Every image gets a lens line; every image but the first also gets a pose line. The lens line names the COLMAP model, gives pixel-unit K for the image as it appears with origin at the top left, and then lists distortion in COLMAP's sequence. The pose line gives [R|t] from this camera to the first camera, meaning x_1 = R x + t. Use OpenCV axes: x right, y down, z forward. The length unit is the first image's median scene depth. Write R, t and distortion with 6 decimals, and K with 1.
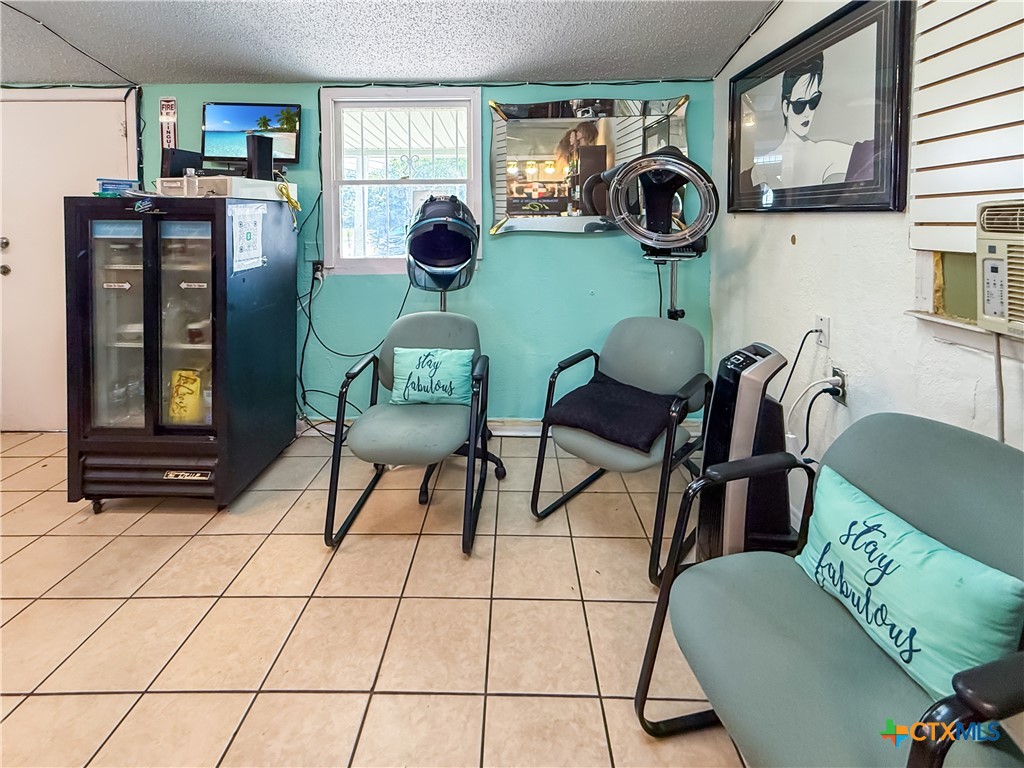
lens RADIAL K [[401.6, 0, 545.3], [0, 401.6, 350.4], [0, 0, 1]] dist [0.012626, -0.001766]
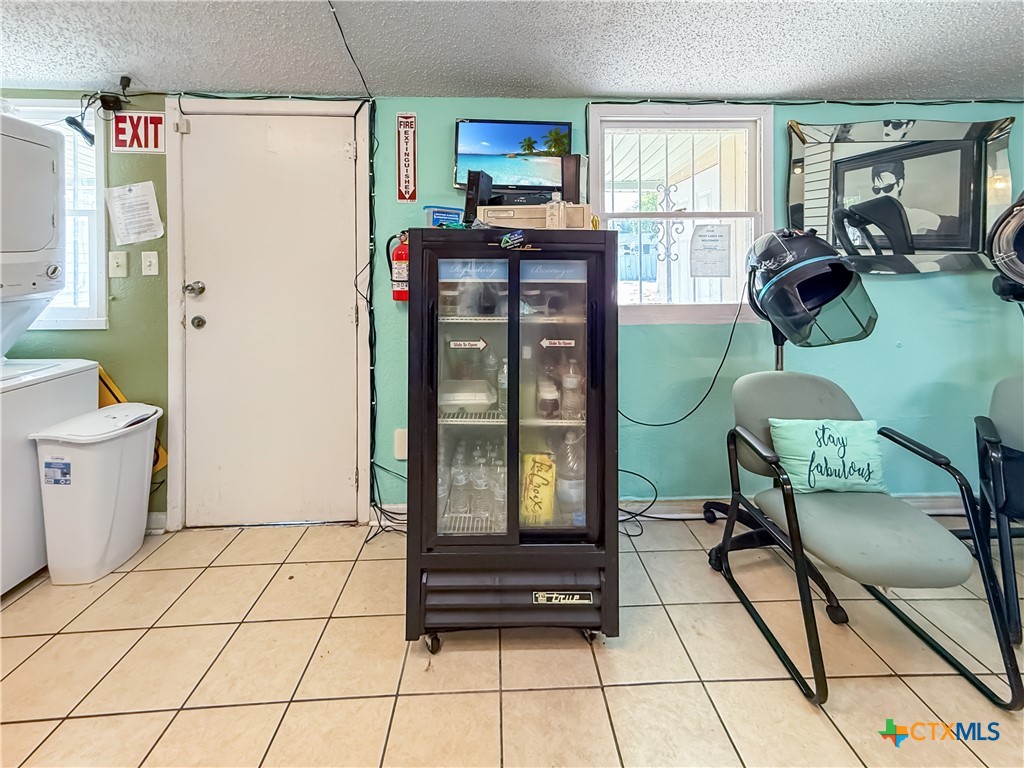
lens RADIAL K [[401.6, 0, 513.8], [0, 401.6, 379.1], [0, 0, 1]] dist [0.012626, -0.001766]
pose [[0.998998, -0.009130, 0.043809, -0.953958], [0.010587, 0.999395, -0.033128, -0.066369], [-0.043480, 0.033559, 0.998490, 0.240297]]
